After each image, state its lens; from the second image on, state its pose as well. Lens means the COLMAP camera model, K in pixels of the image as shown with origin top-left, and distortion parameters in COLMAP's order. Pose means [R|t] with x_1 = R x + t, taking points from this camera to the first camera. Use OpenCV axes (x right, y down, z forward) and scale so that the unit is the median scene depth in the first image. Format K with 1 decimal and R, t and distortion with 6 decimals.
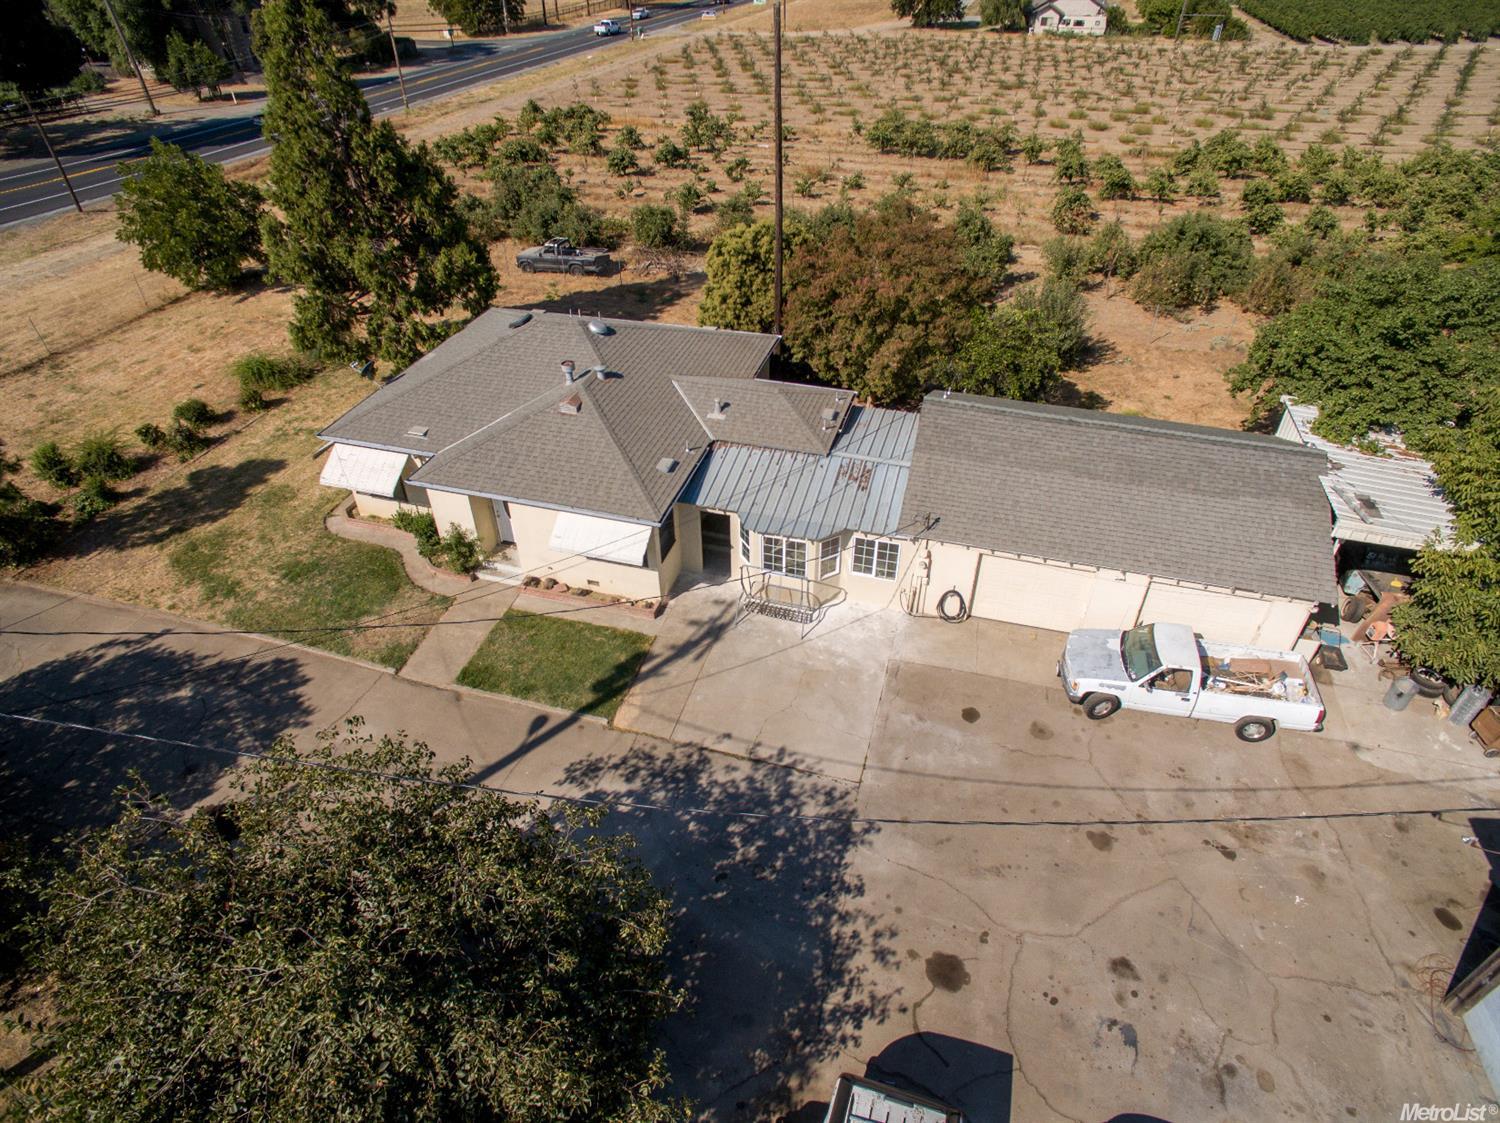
lens RADIAL K [[866.8, 0, 750.1], [0, 866.8, 554.3], [0, 0, 1]] dist [-0.119625, 0.084995]
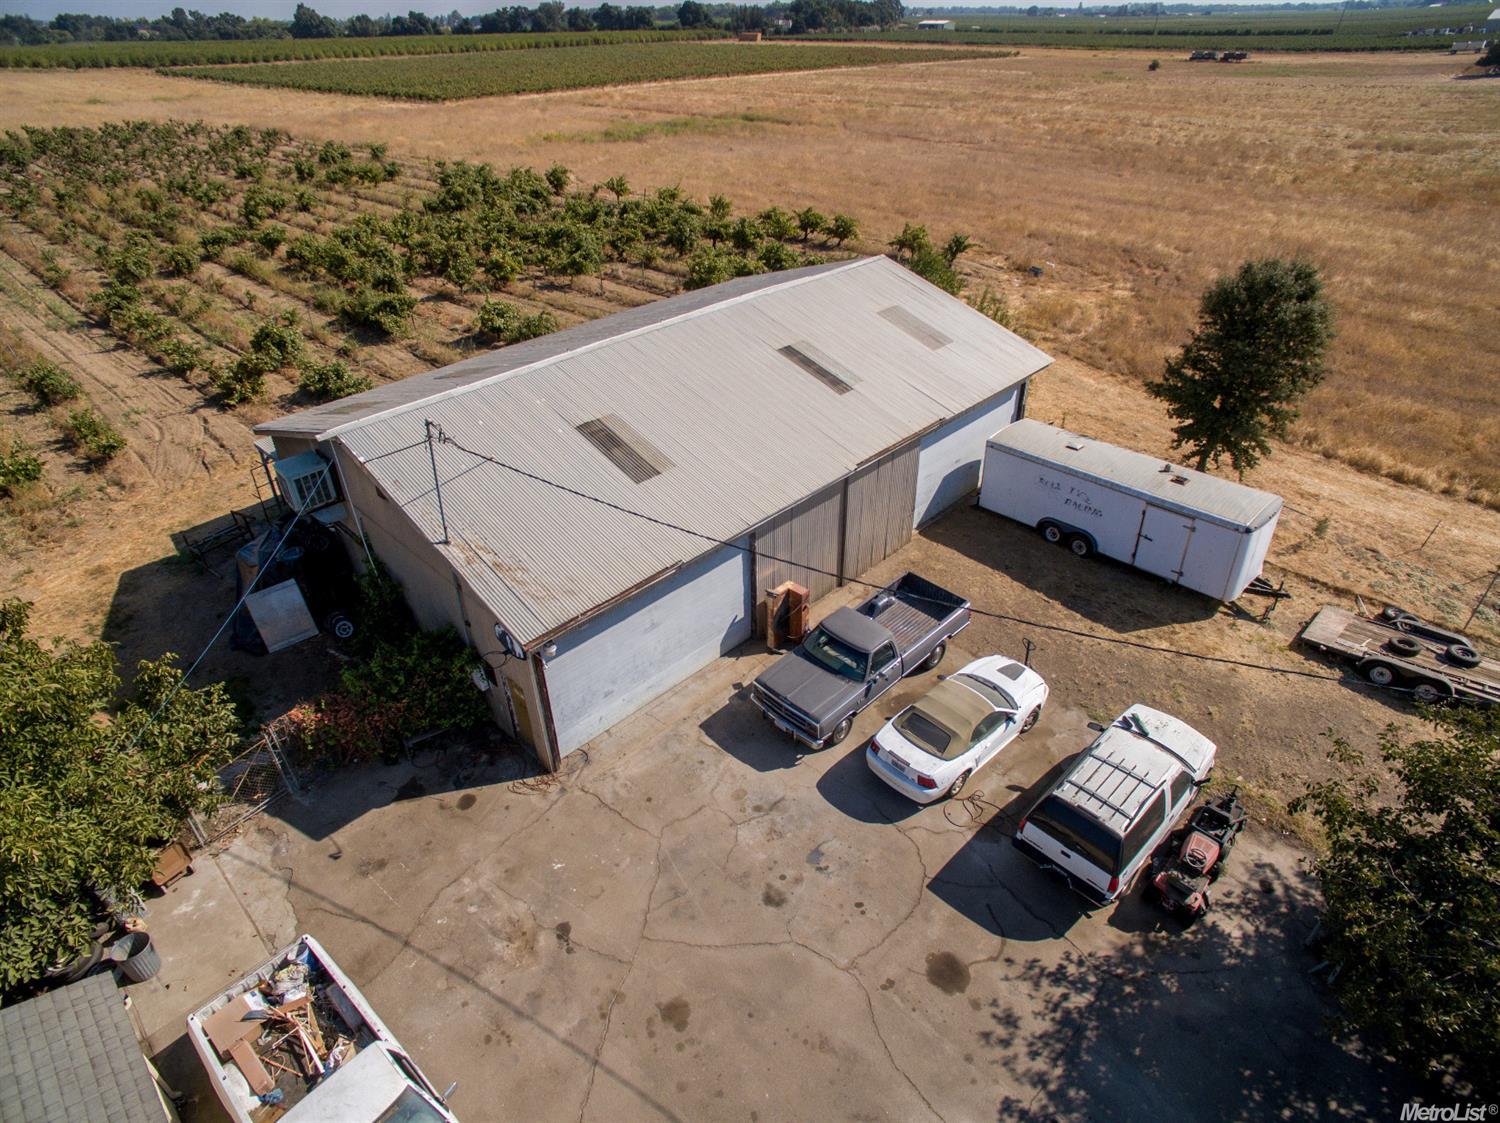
lens RADIAL K [[866.8, 0, 750.1], [0, 866.8, 554.3], [0, 0, 1]] dist [-0.119625, 0.084995]
pose [[-0.885257, -0.236768, 0.400326, 0.117458], [0.299302, 0.368823, 0.879993, -0.390941], [-0.356004, 0.898838, -0.255638, 0.643893]]
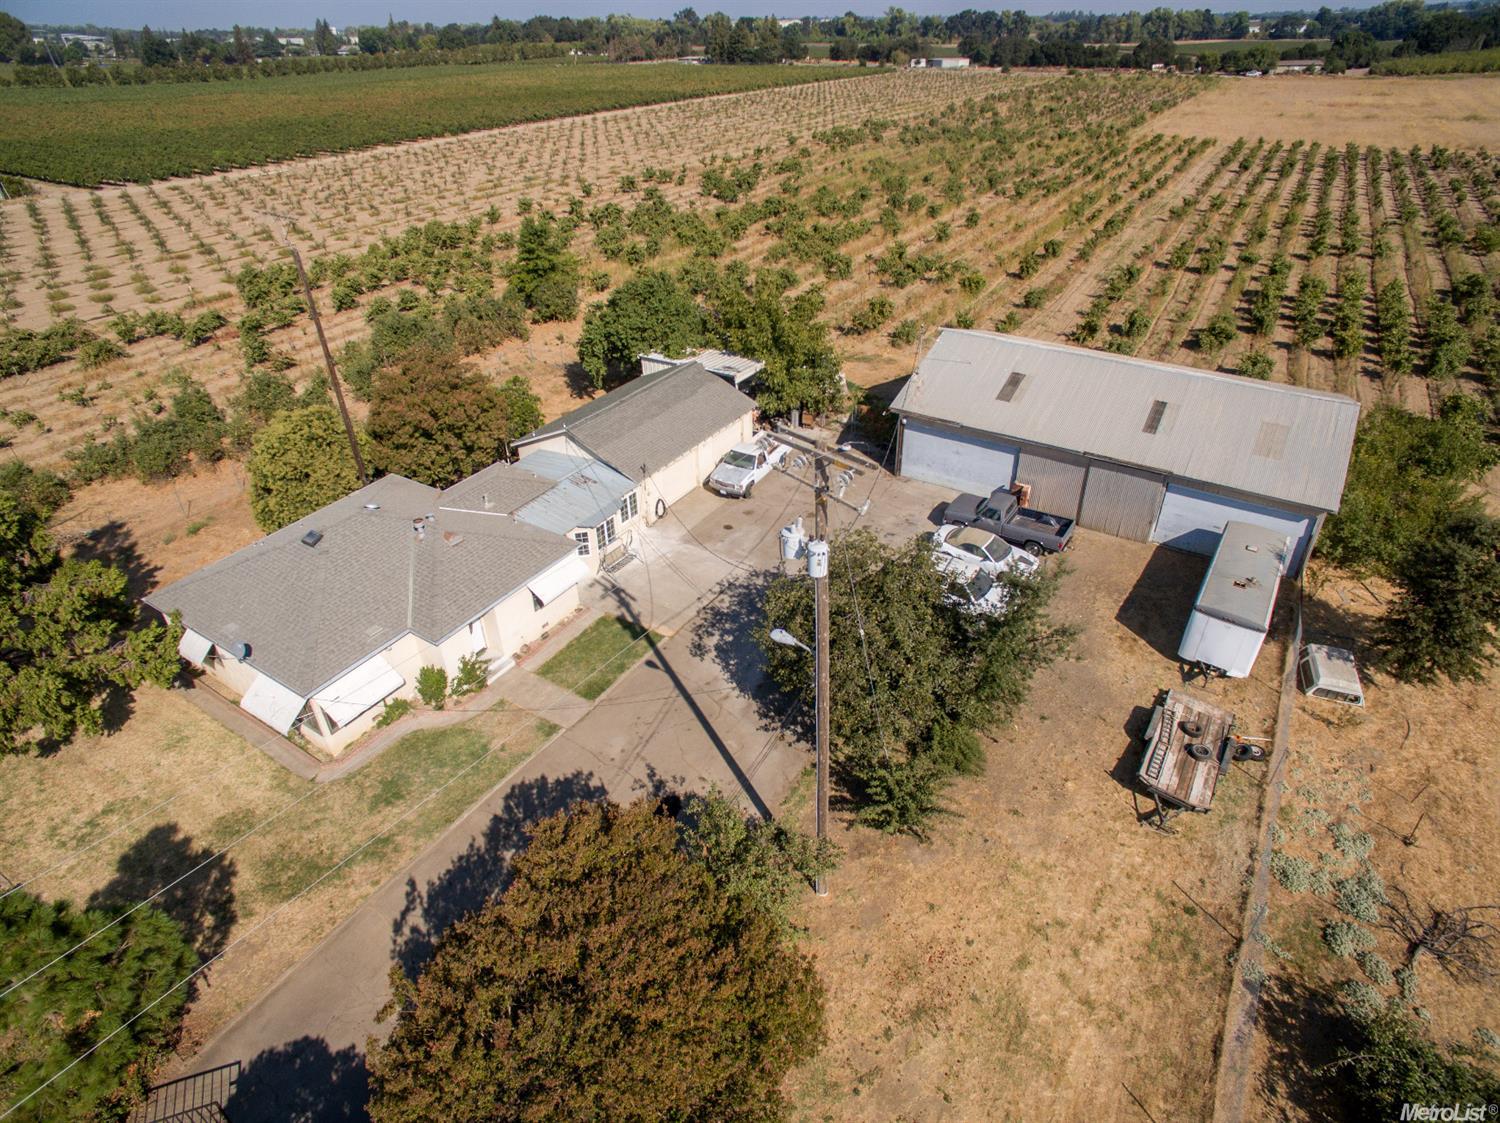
lens RADIAL K [[866.8, 0, 750.1], [0, 866.8, 554.3], [0, 0, 1]] dist [-0.119625, 0.084995]
pose [[0.274416, -0.516341, 0.811226, -1.300638], [0.597097, 0.752770, 0.277152, -0.272350], [-0.753771, 0.408326, 0.514878, -0.039004]]
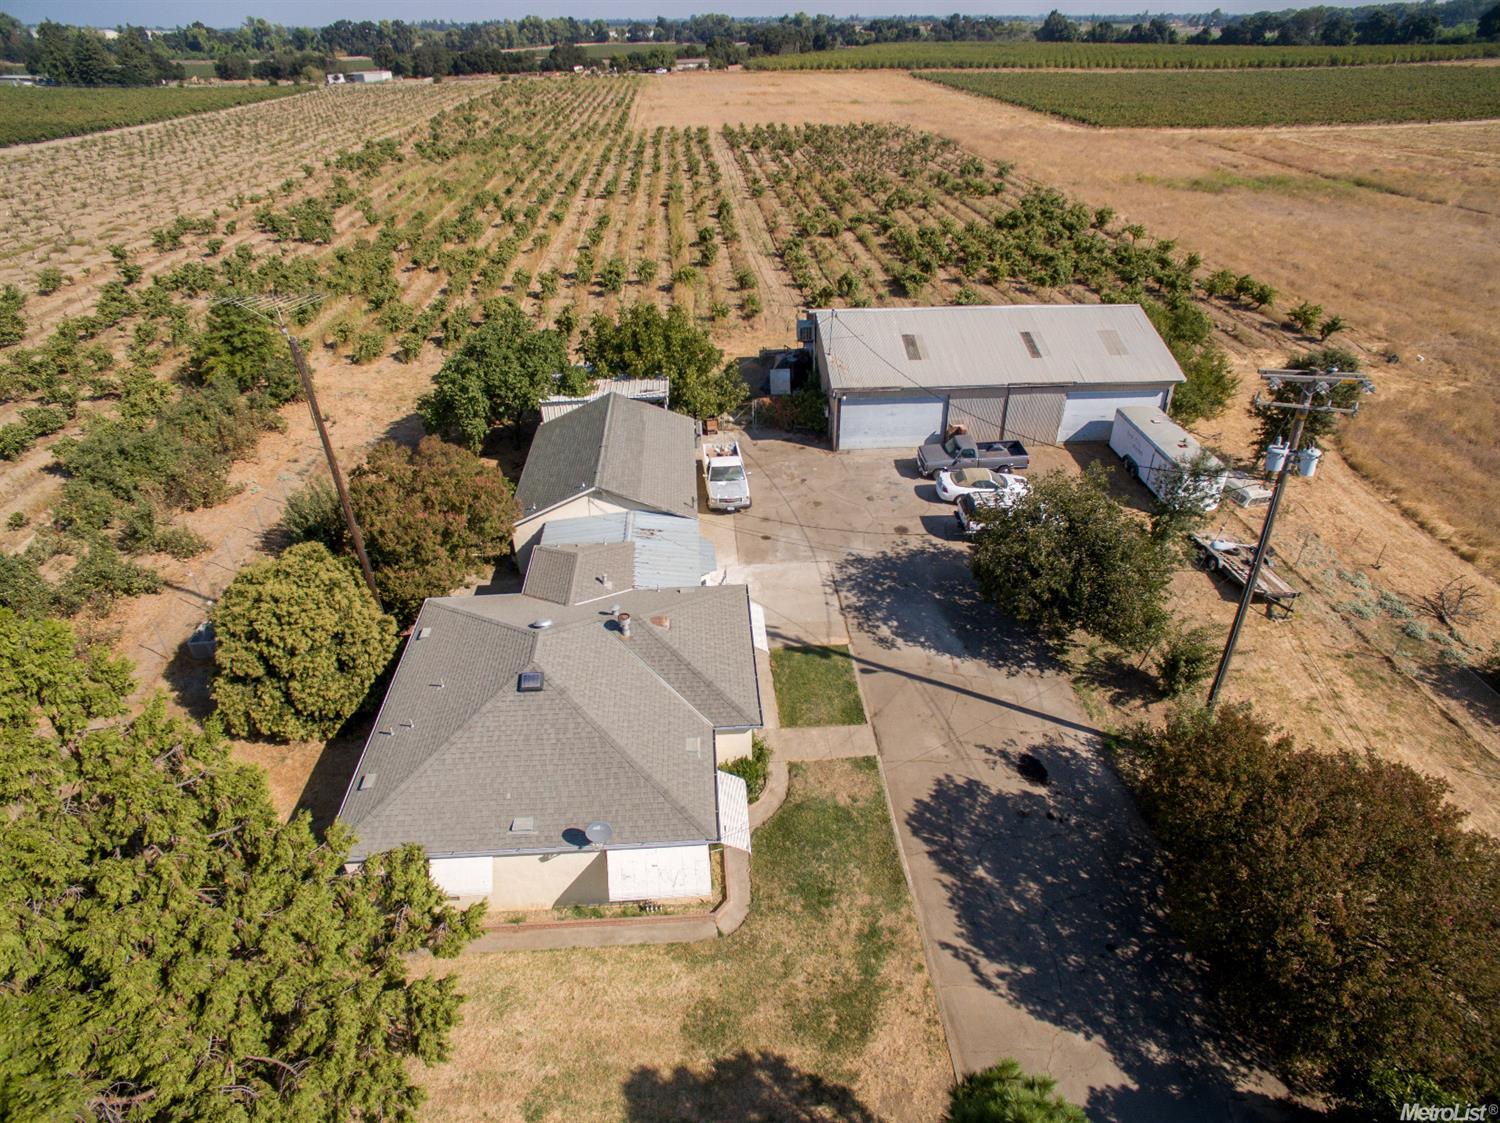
lens RADIAL K [[866.8, 0, 750.1], [0, 866.8, 554.3], [0, 0, 1]] dist [-0.119625, 0.084995]
pose [[-0.345200, -0.497766, 0.795654, -1.251800], [0.583721, 0.549979, 0.597322, -0.940763], [-0.734919, 0.670636, 0.100704, 0.802453]]
